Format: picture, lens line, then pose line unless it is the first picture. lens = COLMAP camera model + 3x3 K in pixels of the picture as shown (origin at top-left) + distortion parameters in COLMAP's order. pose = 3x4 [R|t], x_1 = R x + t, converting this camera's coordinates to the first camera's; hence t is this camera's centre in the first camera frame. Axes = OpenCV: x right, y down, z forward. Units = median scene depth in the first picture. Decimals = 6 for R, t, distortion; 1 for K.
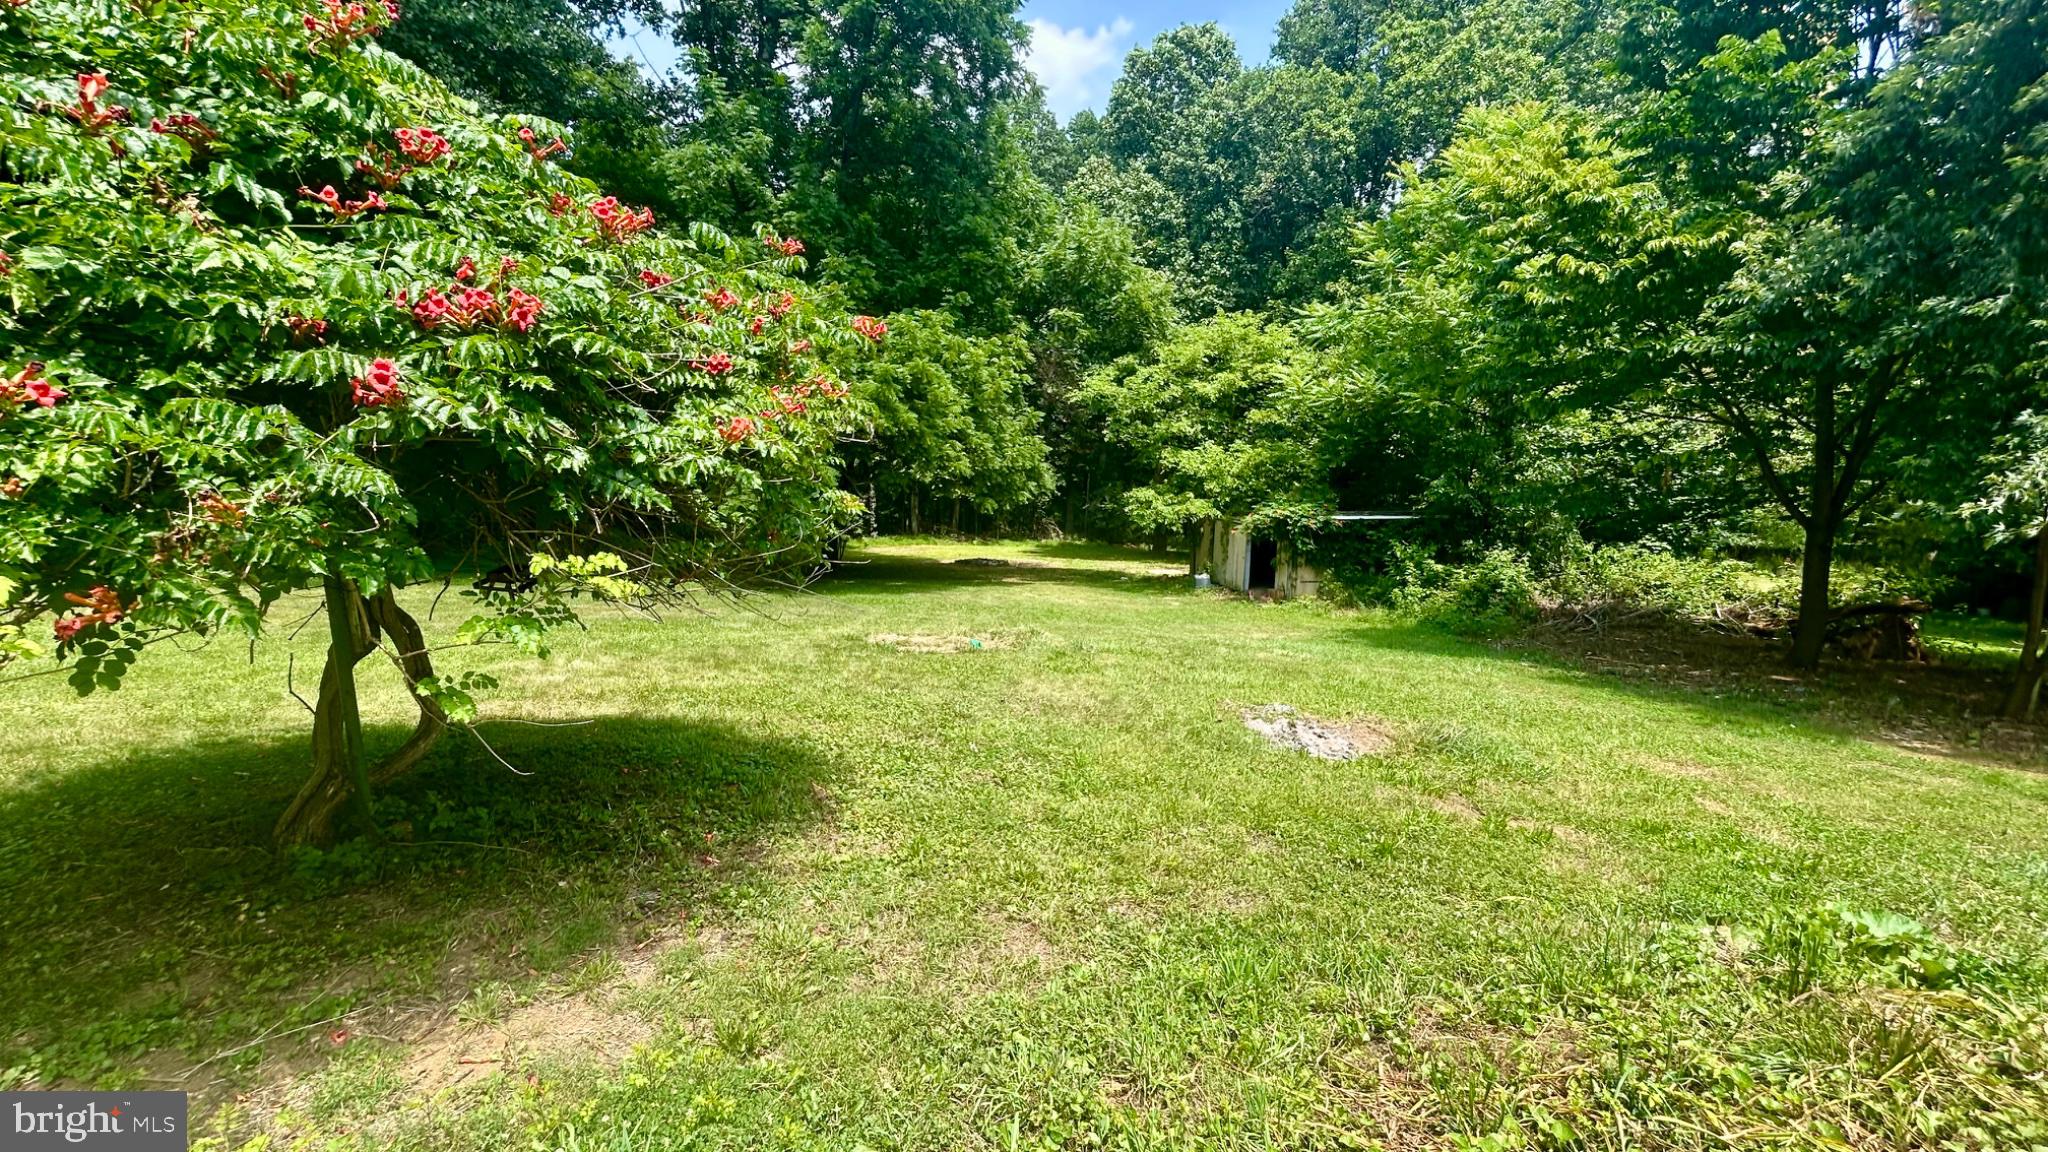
lens RADIAL K [[831.1, 0, 1020.6], [0, 831.1, 571.4], [0, 0, 1]] dist [0.001269, 0.000869]
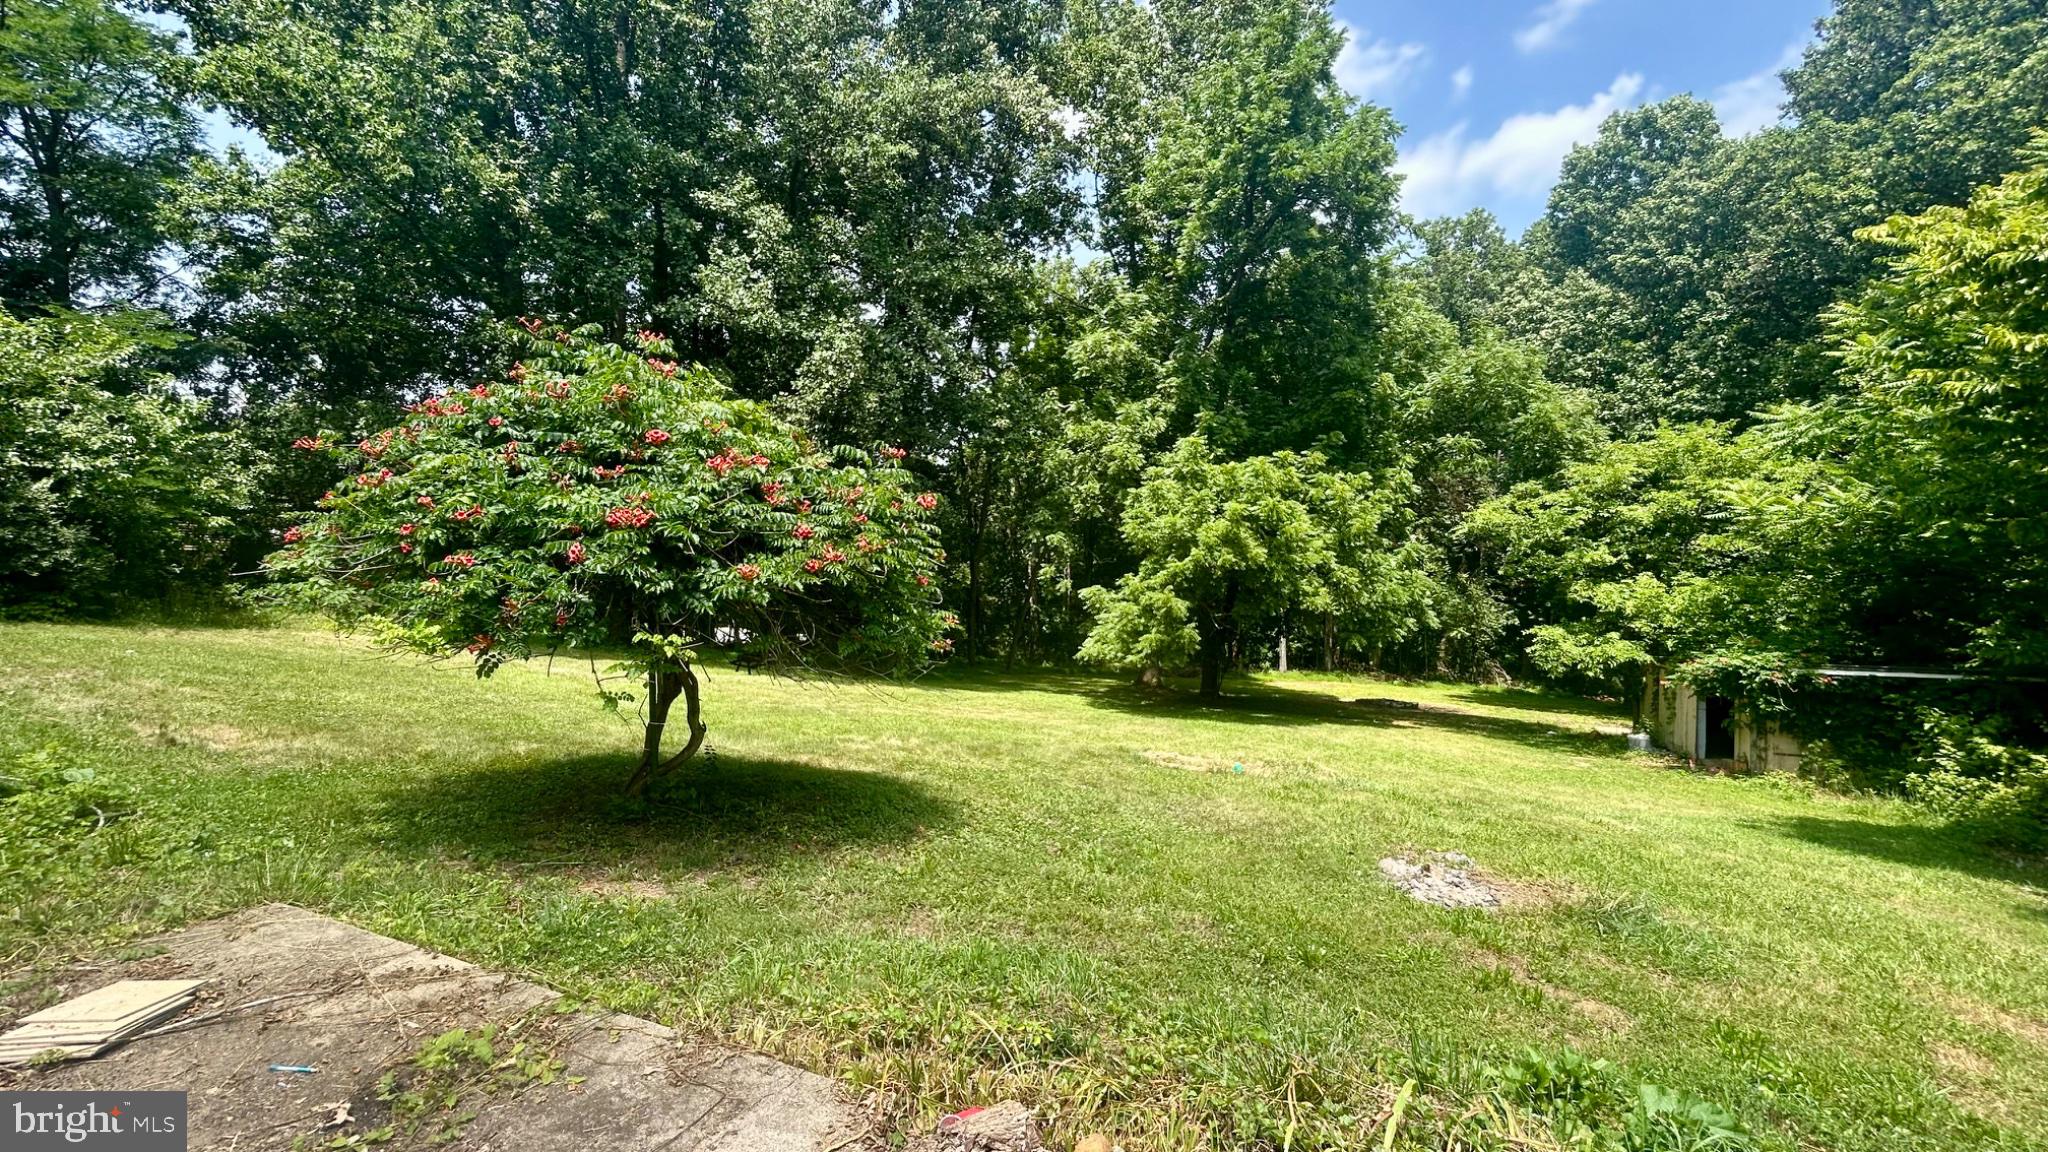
lens RADIAL K [[831.1, 0, 1031.1], [0, 831.1, 581.5], [0, 0, 1]] dist [0.001269, 0.000869]
pose [[0.864353, -0.000309, -0.502886, 0.118567], [-0.073759, 0.989107, -0.127383, 0.003718], [0.497448, 0.147196, 0.854915, -0.026004]]
